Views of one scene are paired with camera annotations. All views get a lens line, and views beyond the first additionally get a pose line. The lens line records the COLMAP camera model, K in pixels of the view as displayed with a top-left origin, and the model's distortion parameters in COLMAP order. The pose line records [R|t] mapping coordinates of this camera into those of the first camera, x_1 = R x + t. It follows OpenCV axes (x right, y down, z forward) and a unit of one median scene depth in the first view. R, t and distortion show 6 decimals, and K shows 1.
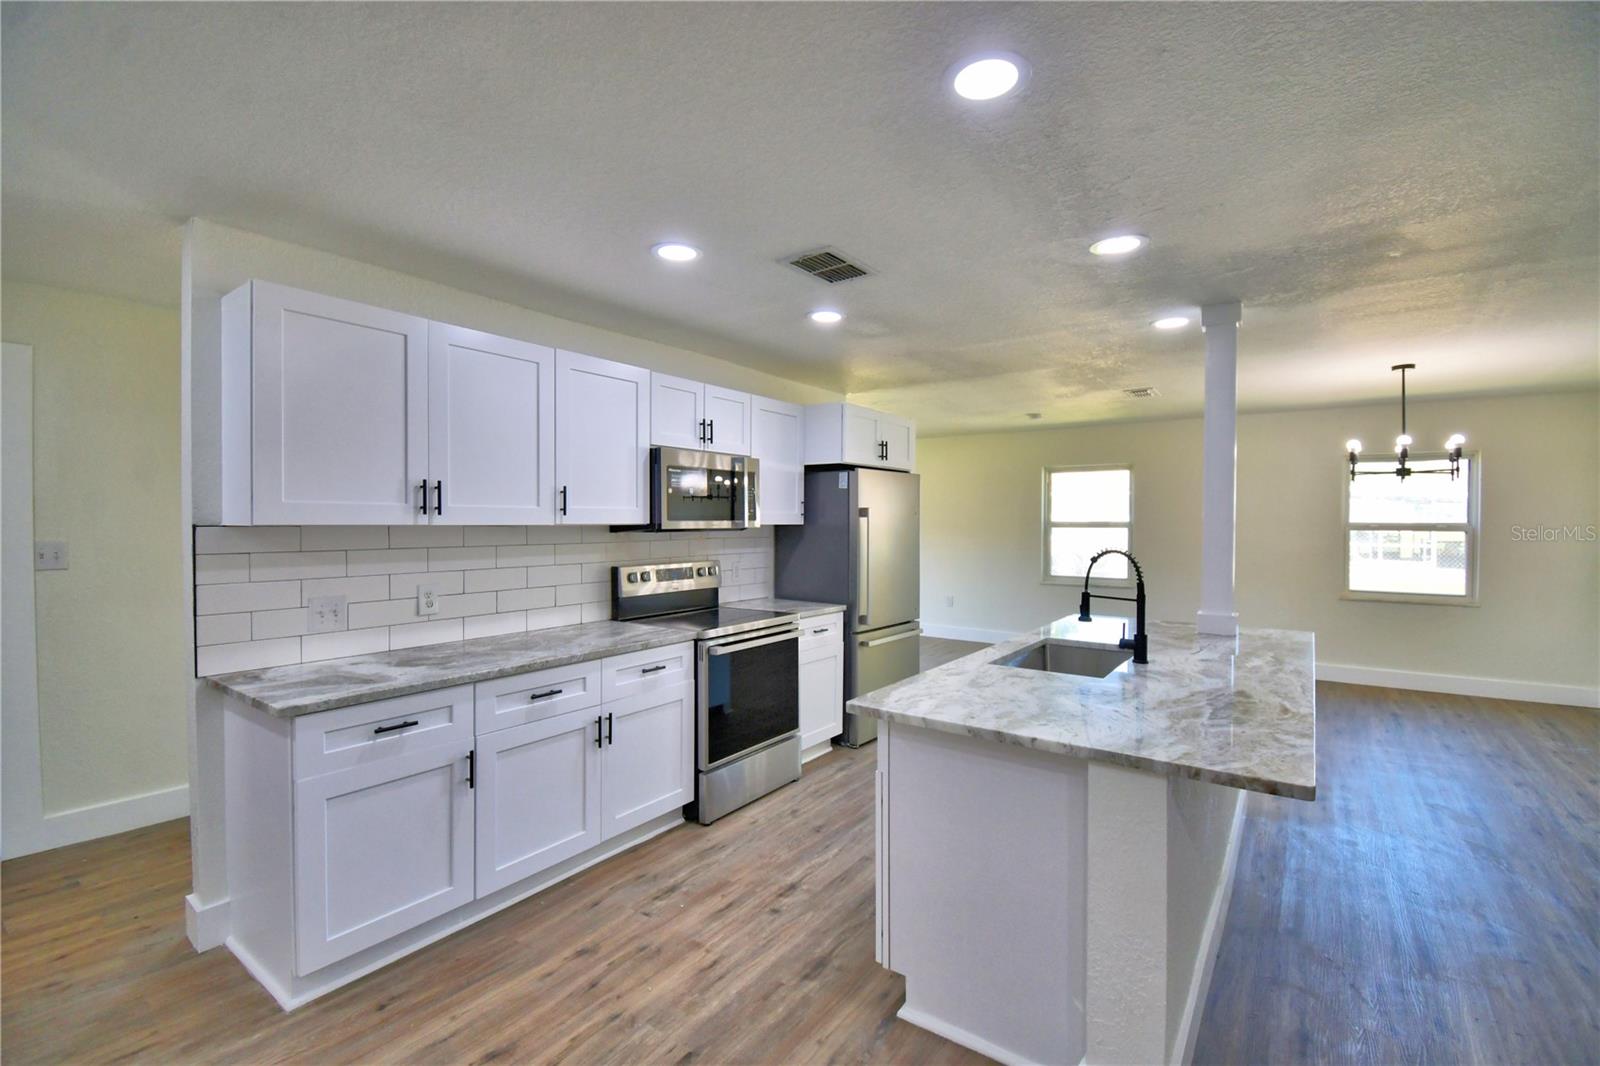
lens RADIAL K [[699.4, 0, 794.5], [0, 699.4, 531.9], [0, 0, 1]] dist [0.021732, -0.026593]
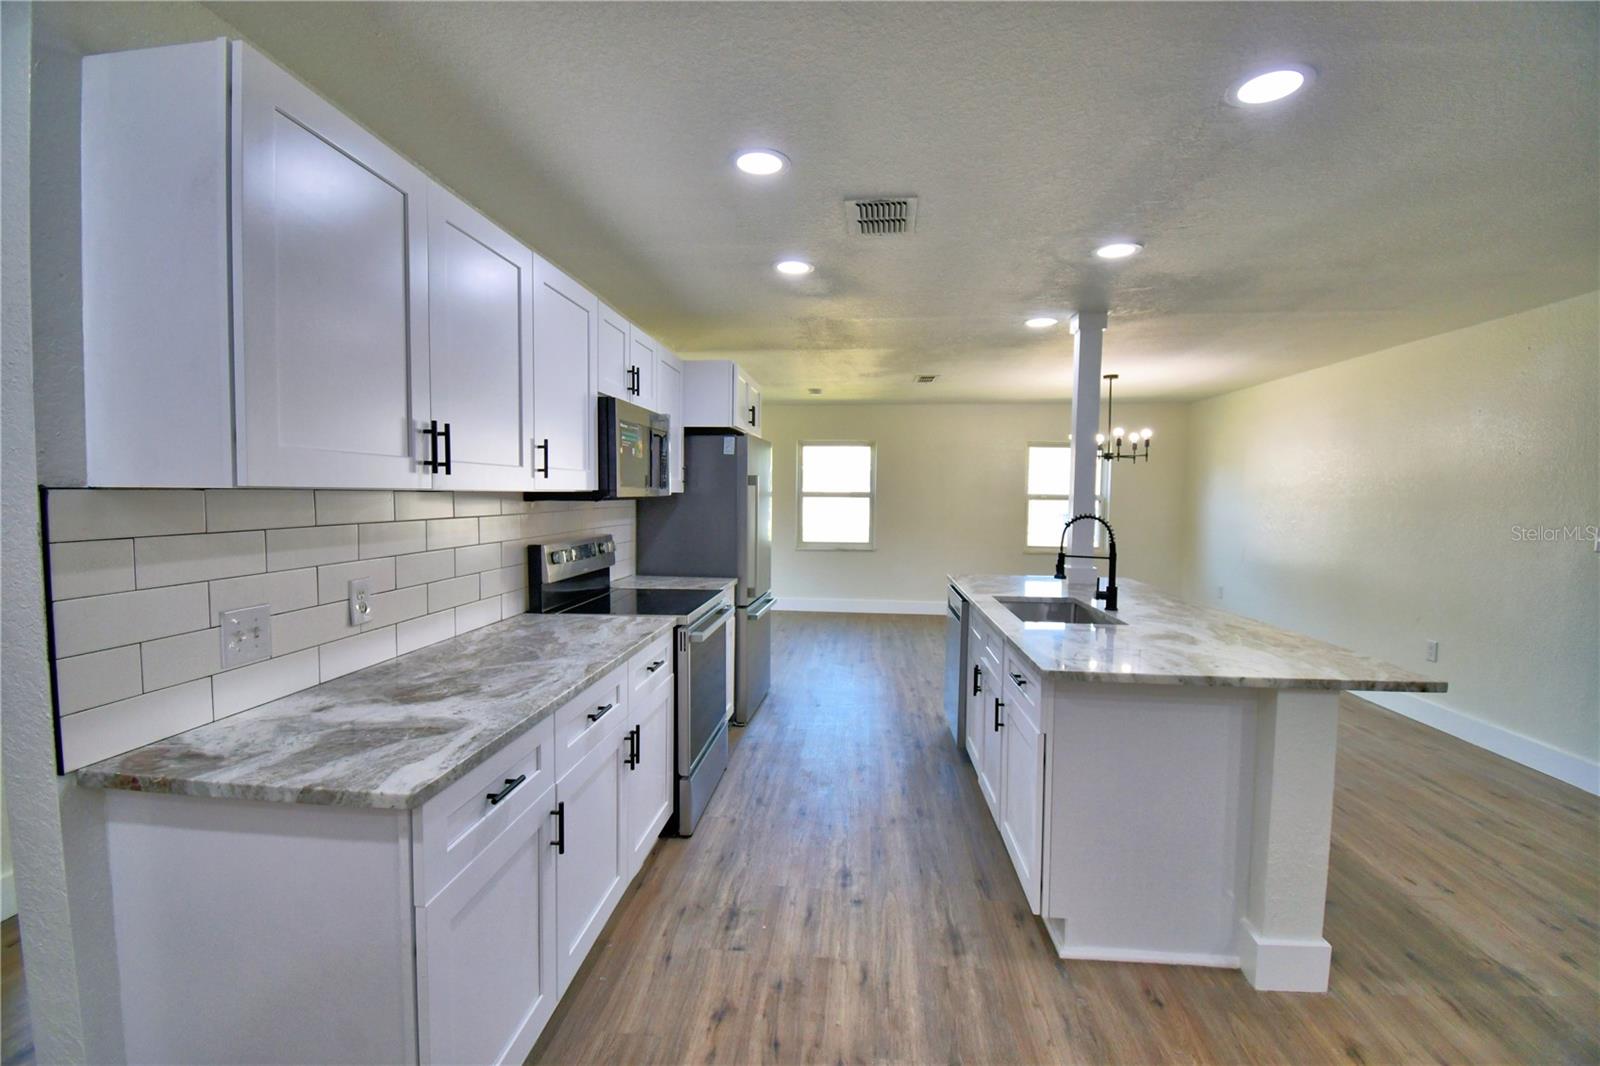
lens RADIAL K [[699.4, 0, 794.5], [0, 699.4, 531.9], [0, 0, 1]] dist [0.021732, -0.026593]
pose [[0.862307, -0.021814, 0.505915, -0.423279], [-0.000142, 0.999061, 0.043320, 0.001429], [-0.506385, -0.037427, 0.861495, 0.184878]]
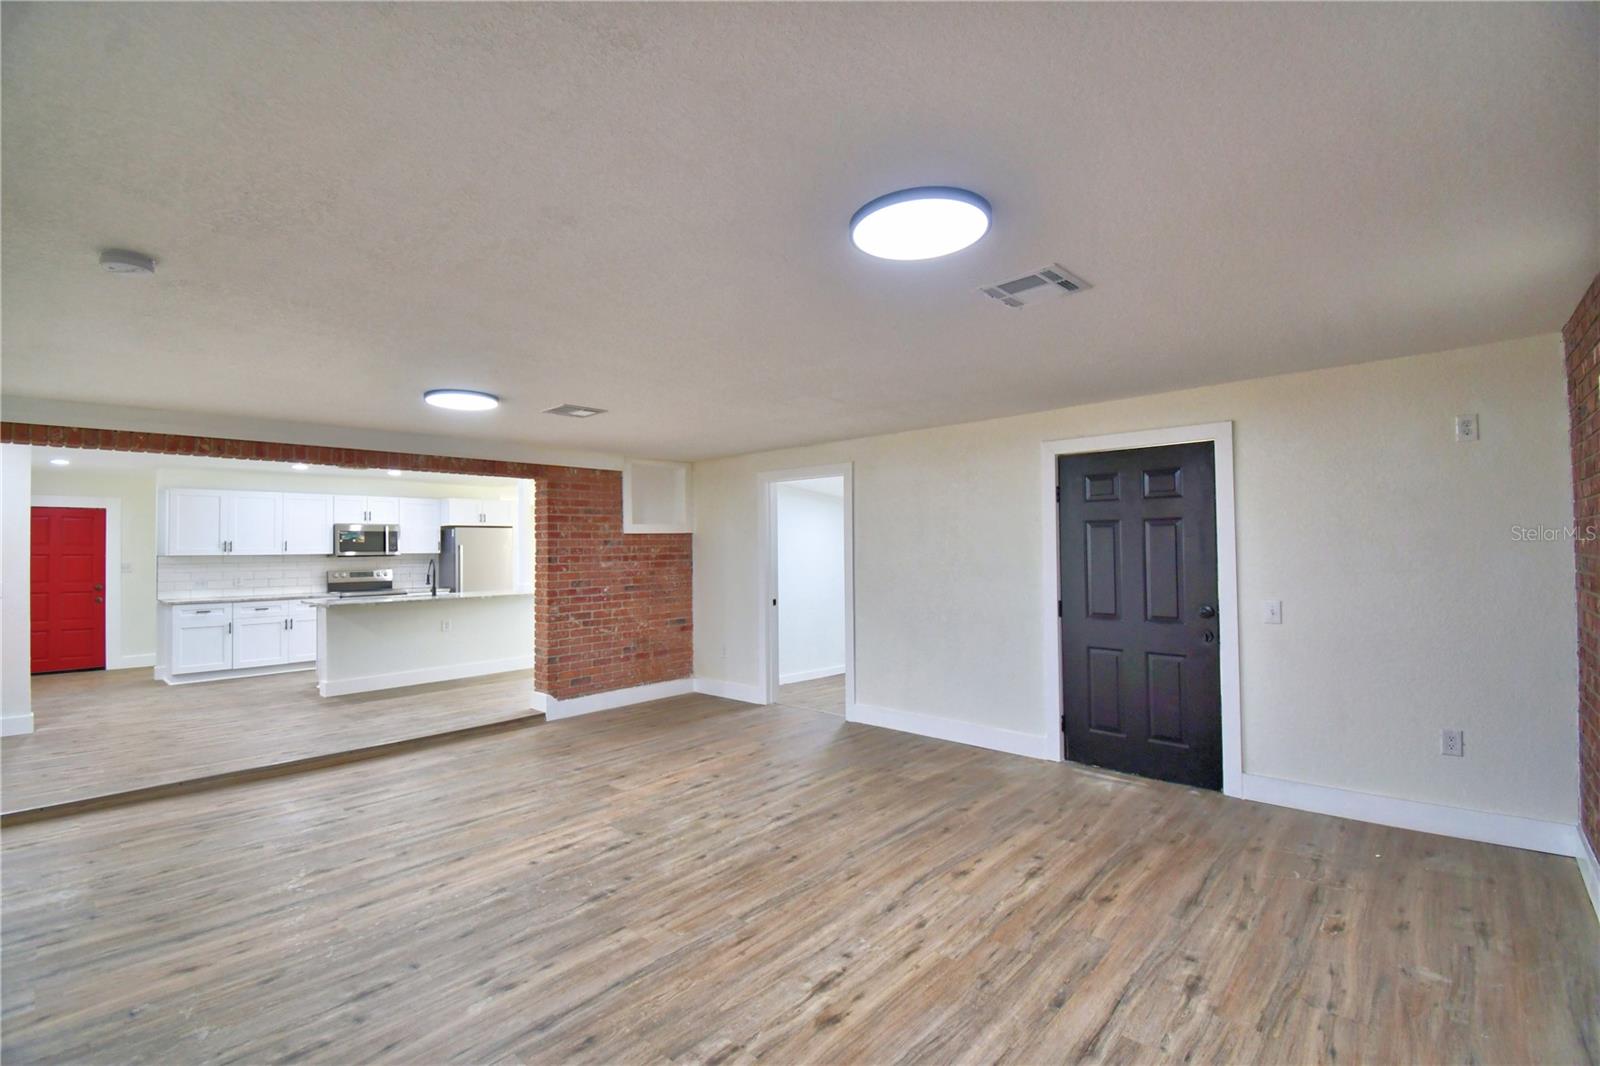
lens RADIAL K [[699.4, 0, 794.5], [0, 699.4, 531.9], [0, 0, 1]] dist [0.021732, -0.026593]
pose [[0.993523, -0.019672, -0.111914, 1.788356], [0.015107, 0.999025, -0.041492, 0.041934], [0.112621, 0.039532, 0.992851, -1.399258]]
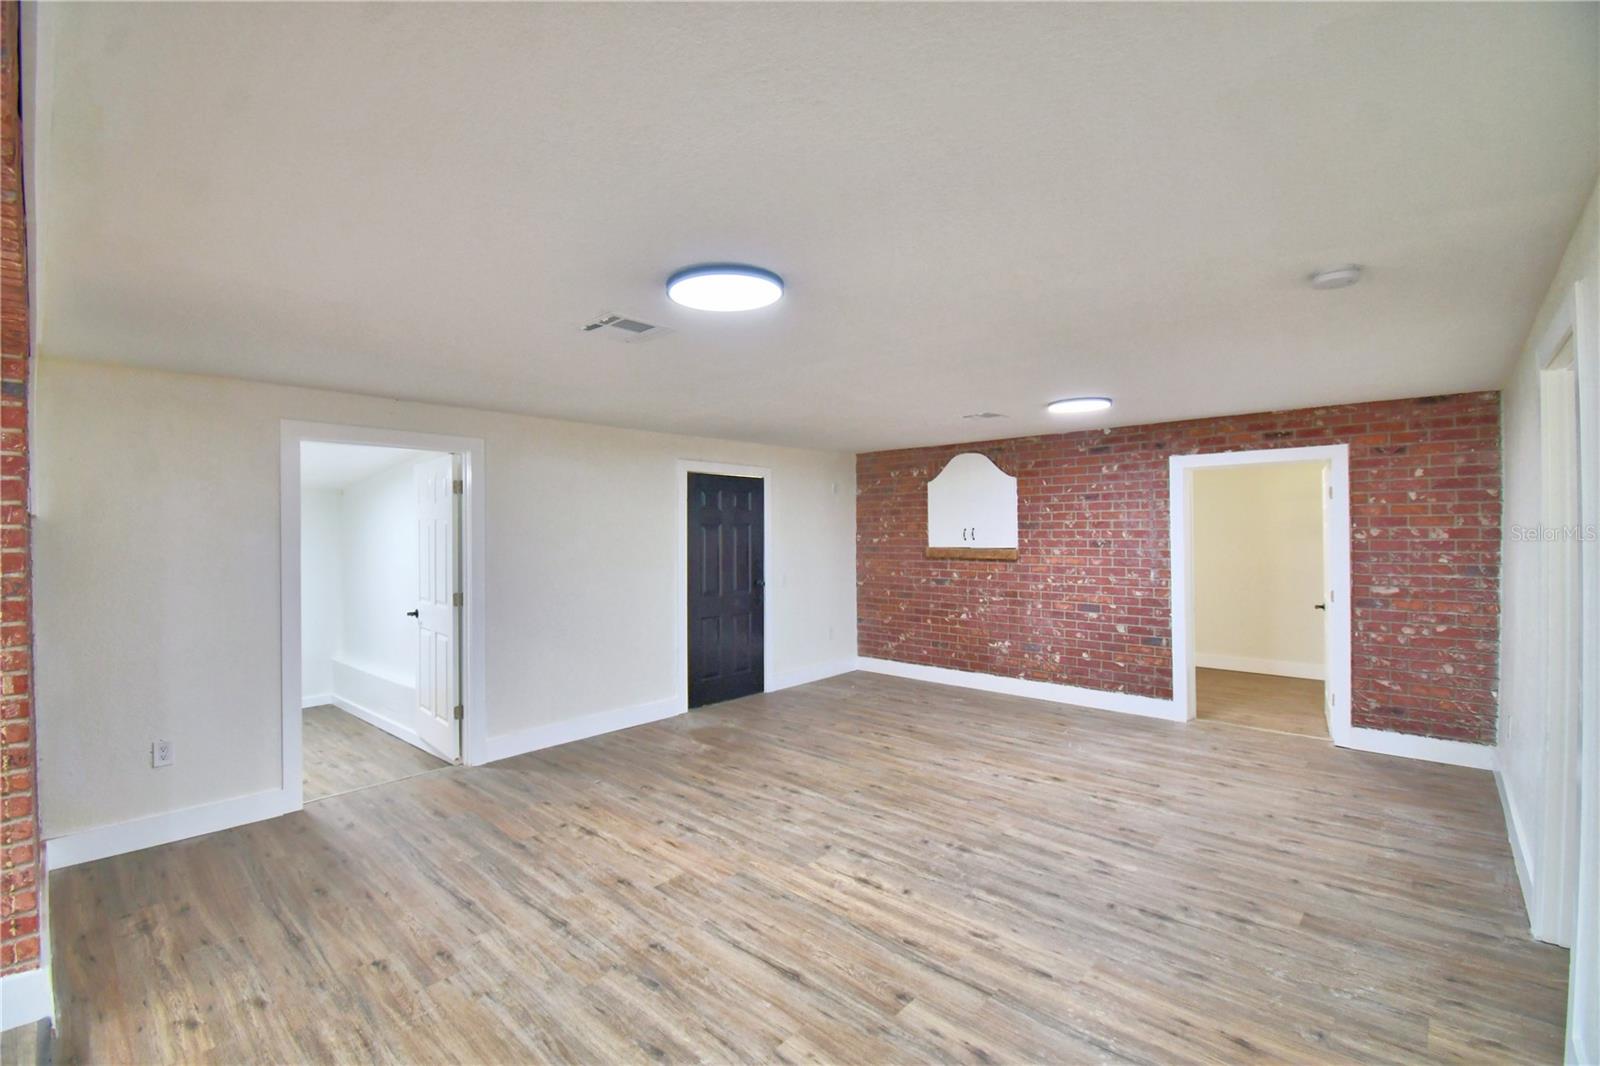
lens RADIAL K [[699.4, 0, 794.5], [0, 699.4, 531.9], [0, 0, 1]] dist [0.021732, -0.026593]
pose [[0.114207, -0.002942, 0.993453, 0.466913], [0.027402, 0.999624, -0.000190, 0.001272], [-0.993079, 0.027244, 0.114245, -0.460498]]
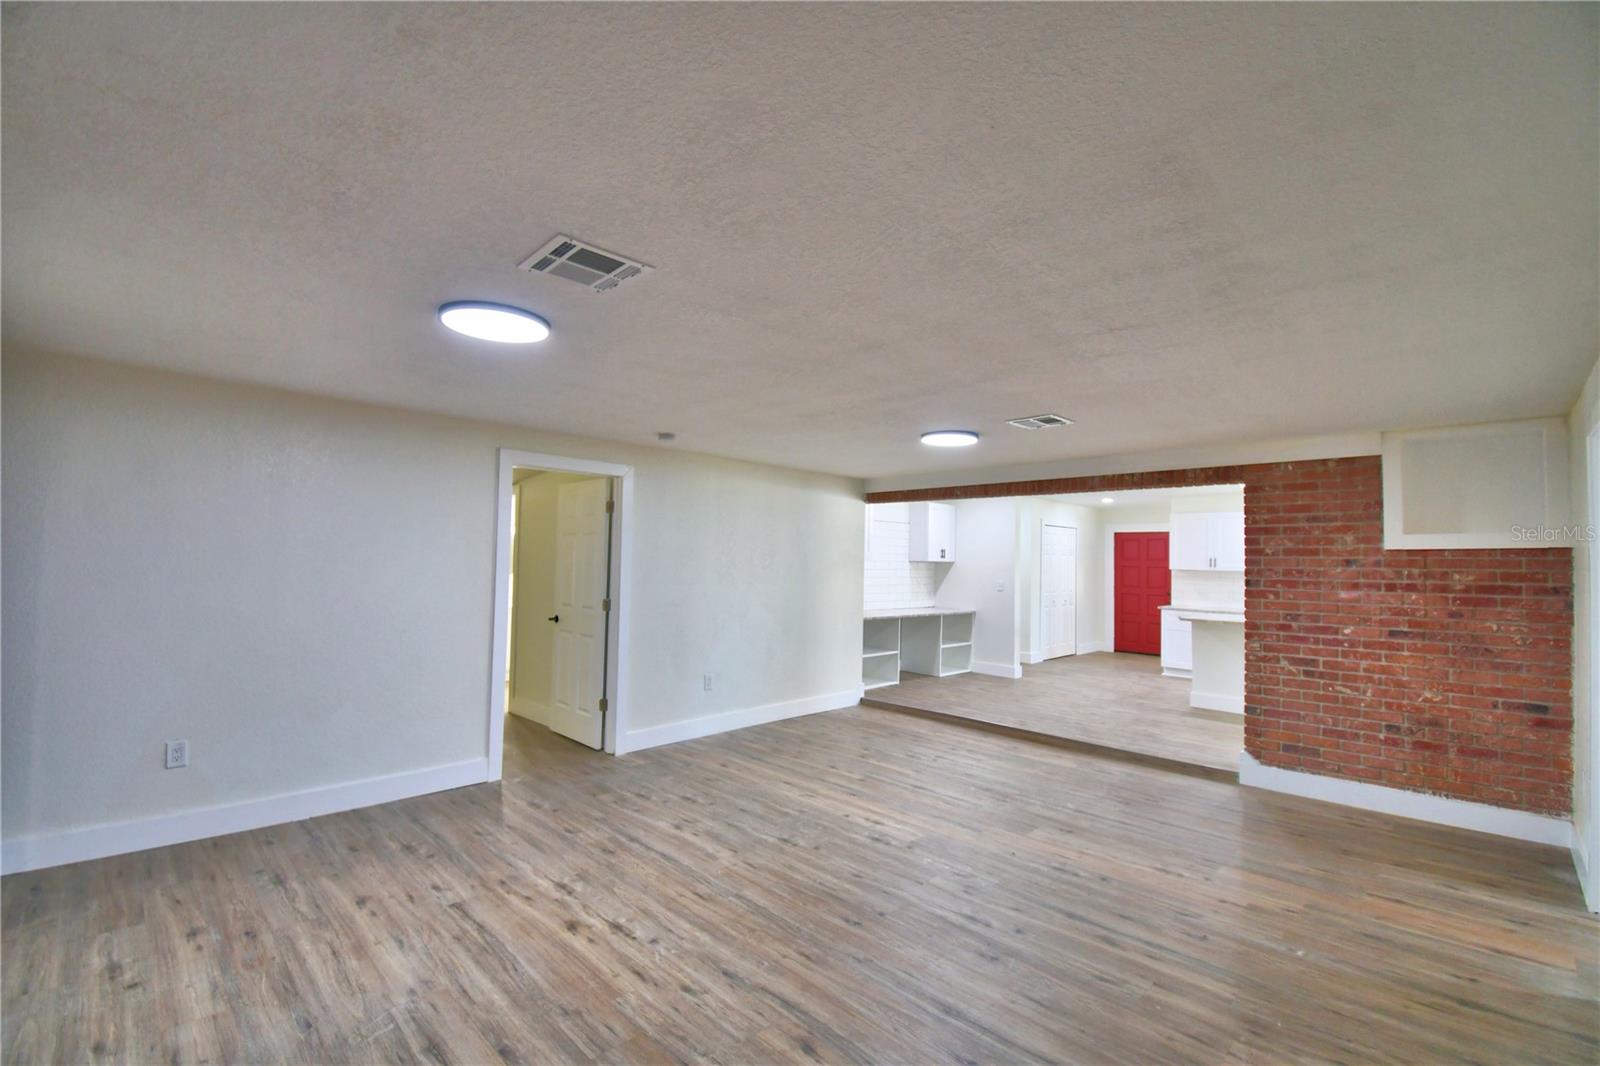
lens RADIAL K [[699.4, 0, 794.5], [0, 699.4, 531.9], [0, 0, 1]] dist [0.021732, -0.026593]
pose [[-0.157388, -0.048451, -0.986348, 2.513549], [-0.038048, 0.998352, -0.042969, 0.022902], [0.986804, 0.030766, -0.158972, -0.400913]]
